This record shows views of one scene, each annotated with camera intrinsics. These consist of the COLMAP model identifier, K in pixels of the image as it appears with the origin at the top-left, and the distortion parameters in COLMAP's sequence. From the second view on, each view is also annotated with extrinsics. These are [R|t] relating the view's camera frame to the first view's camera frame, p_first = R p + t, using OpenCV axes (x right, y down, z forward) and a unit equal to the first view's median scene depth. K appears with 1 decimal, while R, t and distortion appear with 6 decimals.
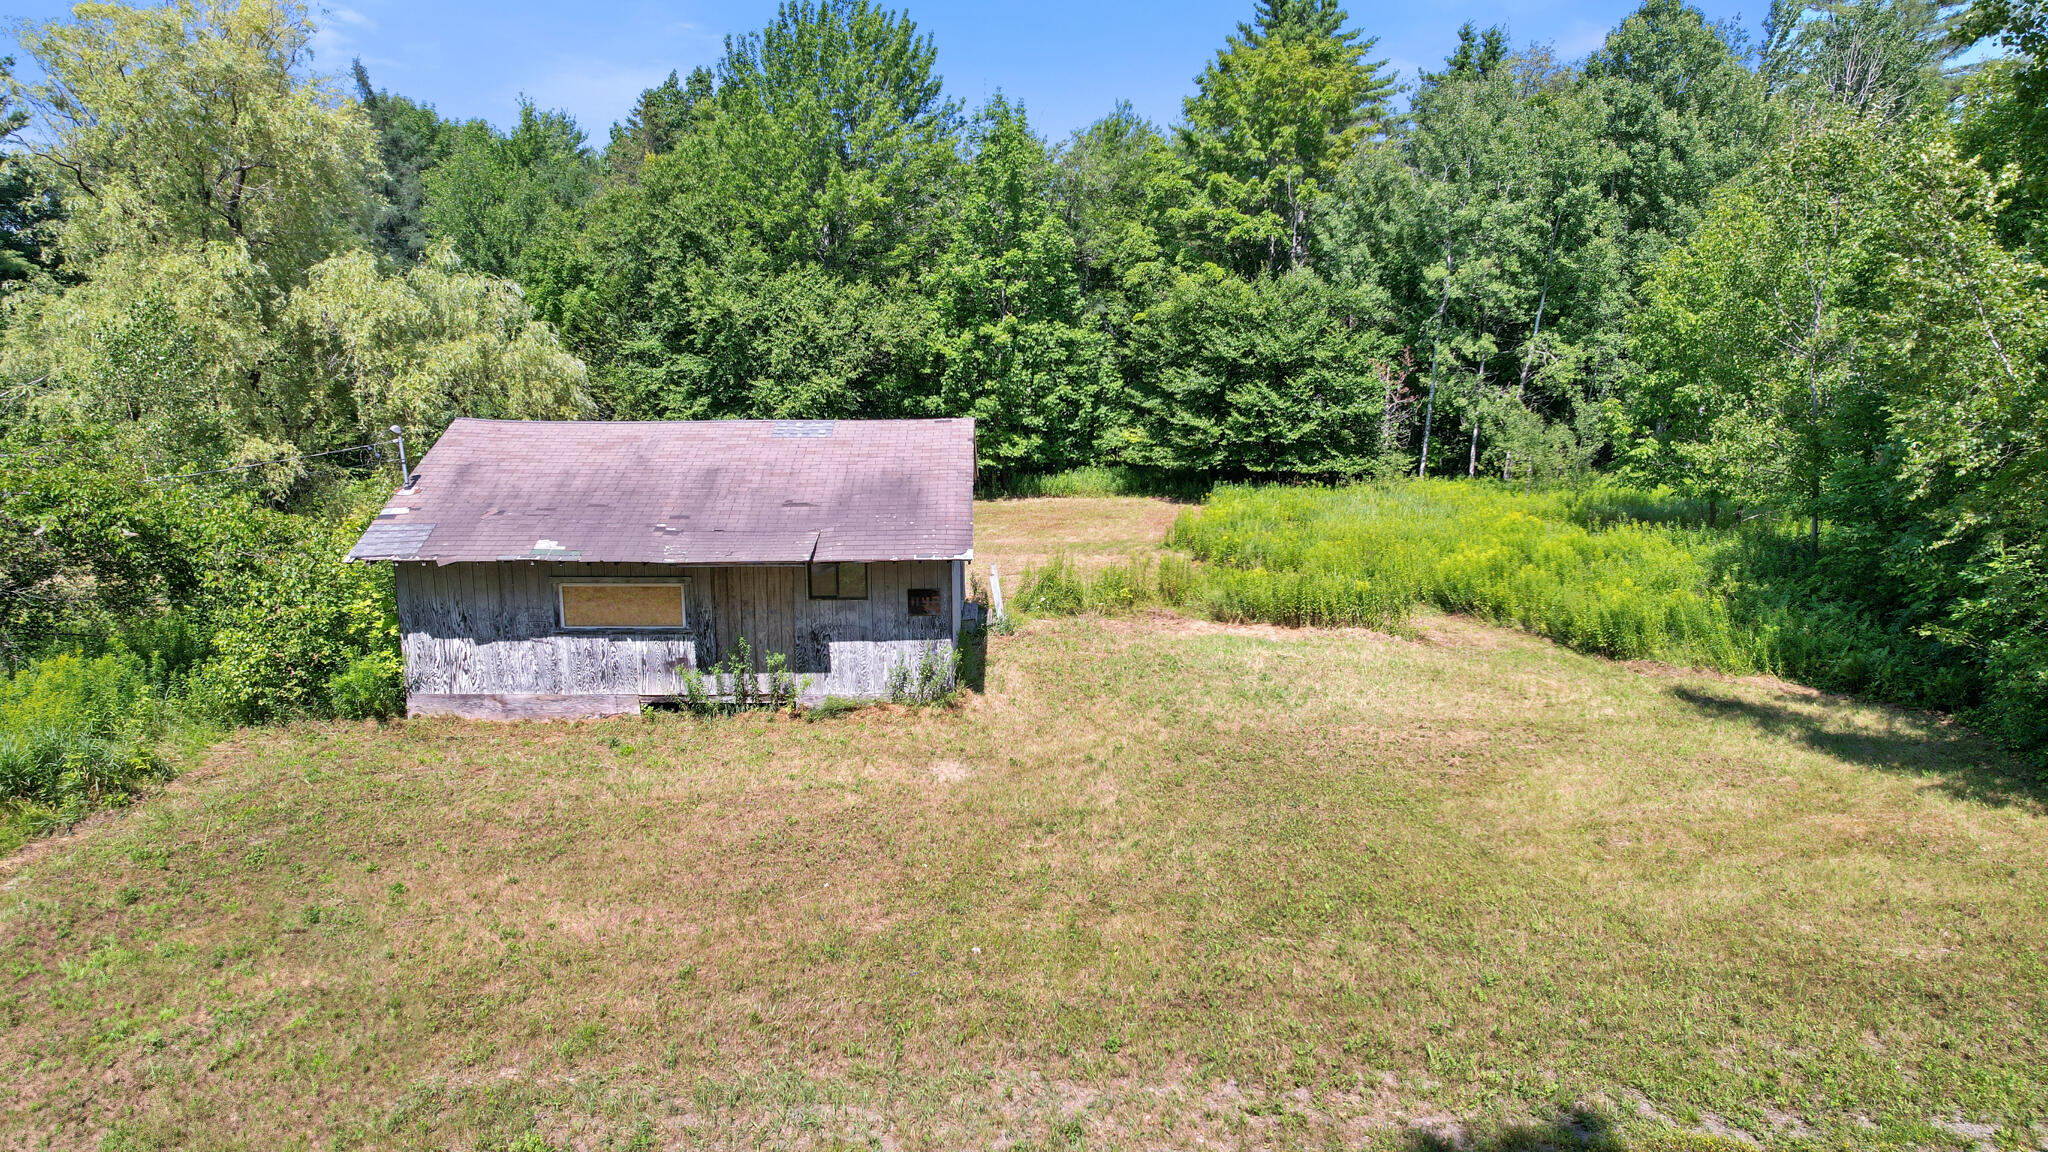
lens RADIAL K [[1288.4, 0, 1037.4], [0, 1288.4, 571.8], [0, 0, 1]] dist [-0.068073, 0.060343]
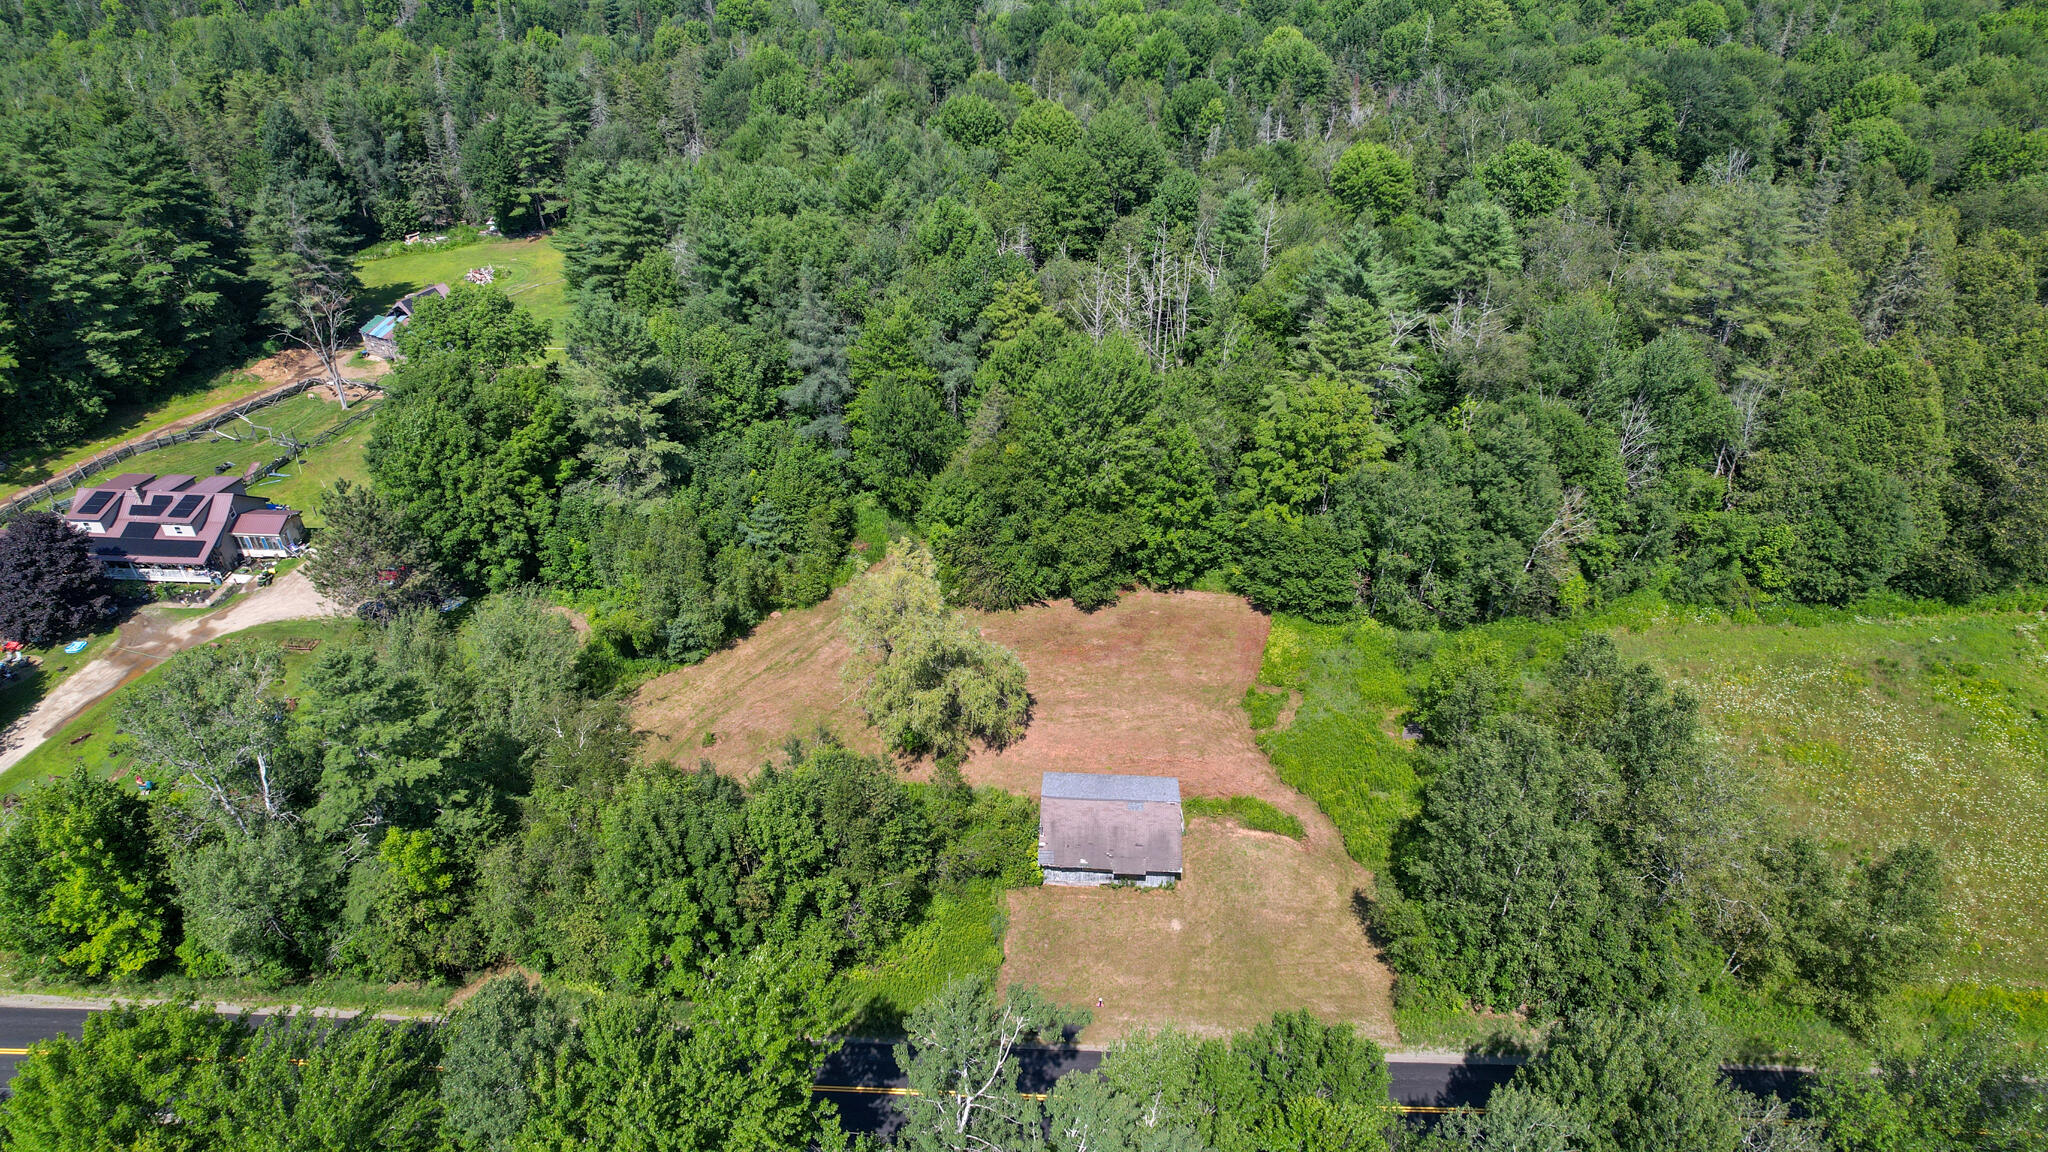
lens RADIAL K [[1288.4, 0, 1037.4], [0, 1288.4, 571.8], [0, 0, 1]] dist [-0.068073, 0.060343]
pose [[0.996064, 0.052463, -0.071438, -0.102828], [-0.019232, 0.914729, 0.403610, -0.987114], [0.086521, -0.400648, 0.912138, -0.957108]]
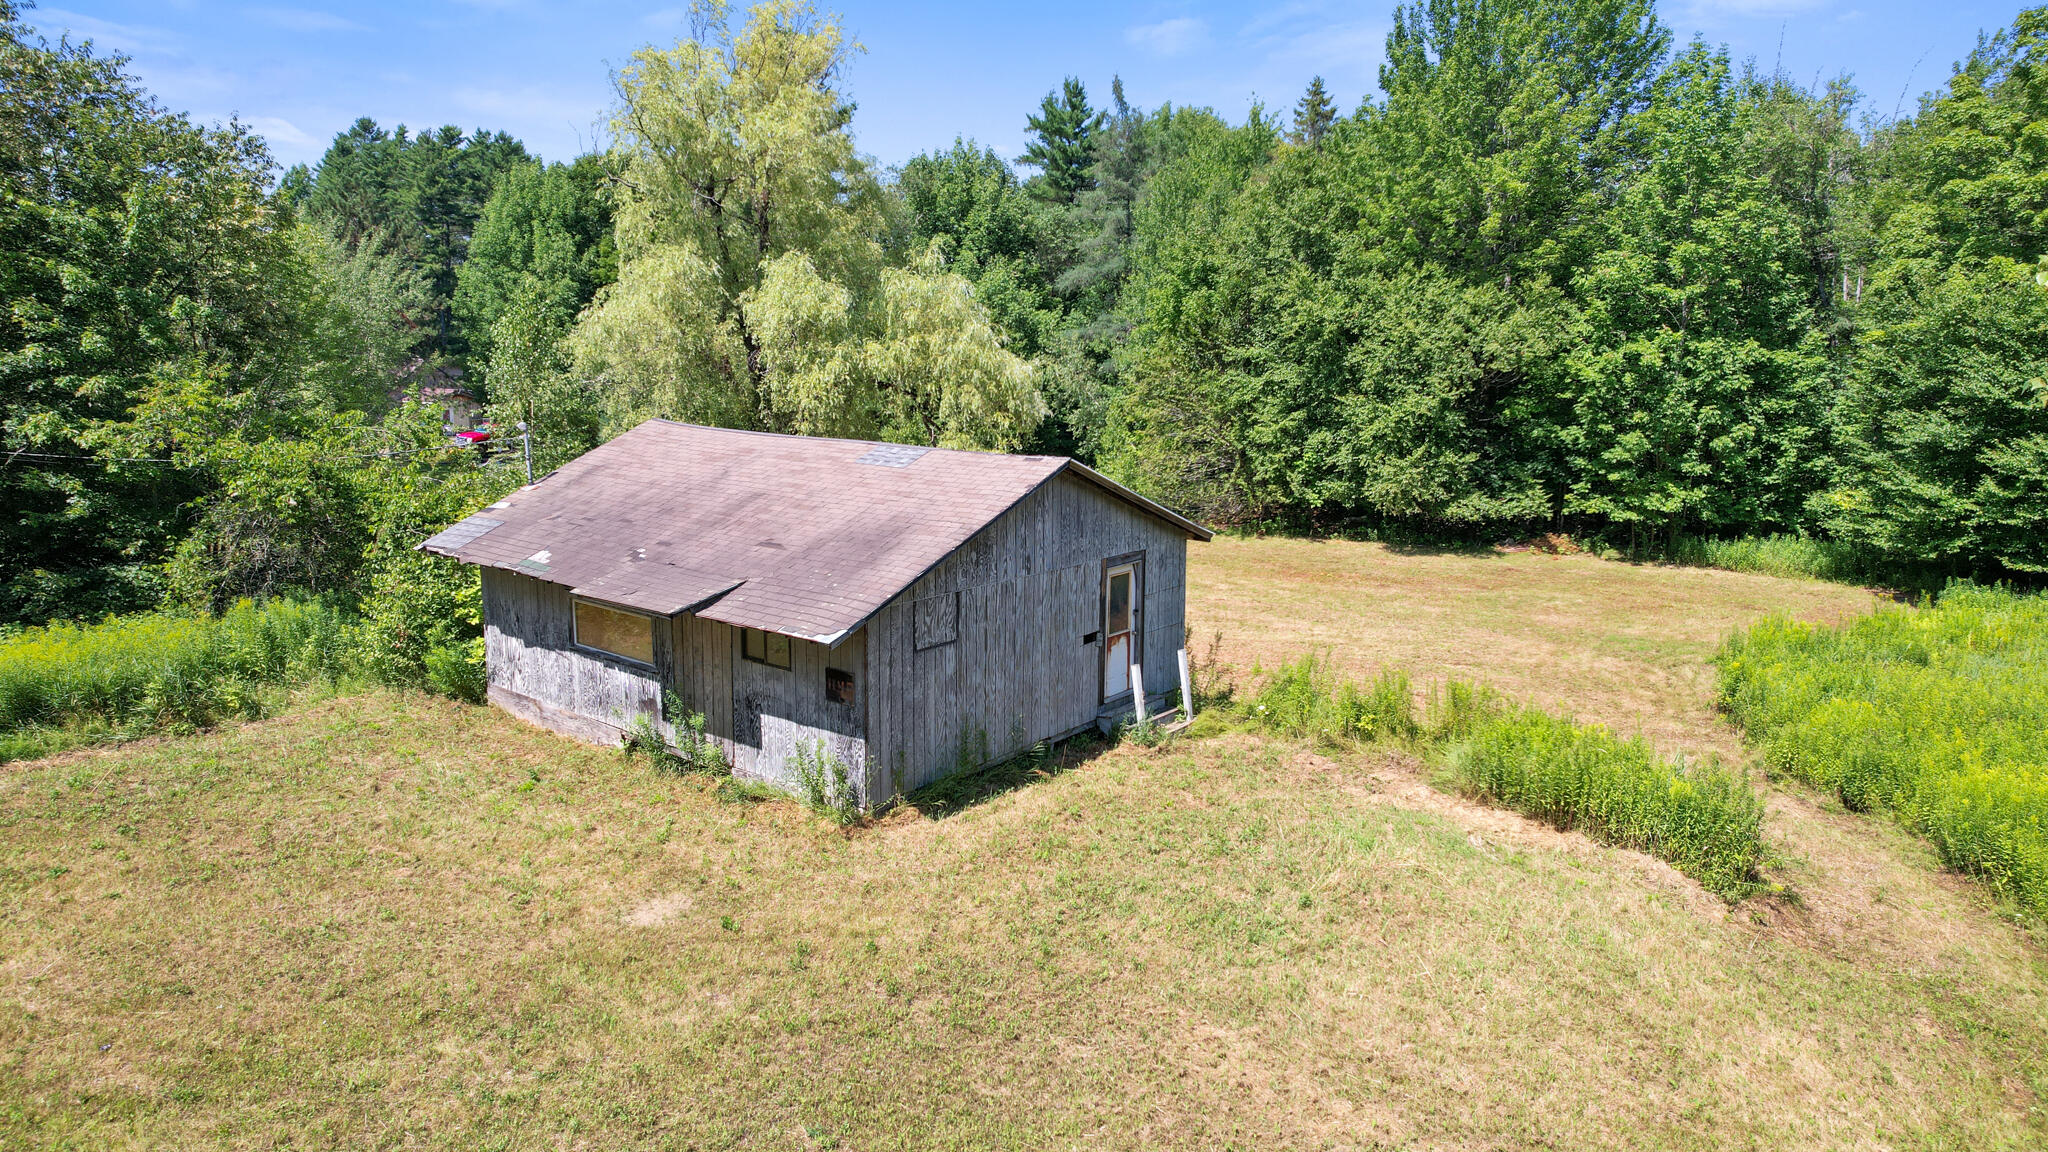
lens RADIAL K [[1309.2, 0, 1068.5], [0, 1309.2, 572.4], [0, 0, 1]] dist [-0.043761, 0.021451]
pose [[0.781692, 0.129568, -0.610057, 0.191707], [-0.134207, 0.990211, 0.038342, -0.036598], [0.609053, 0.051903, 0.791429, 0.172382]]
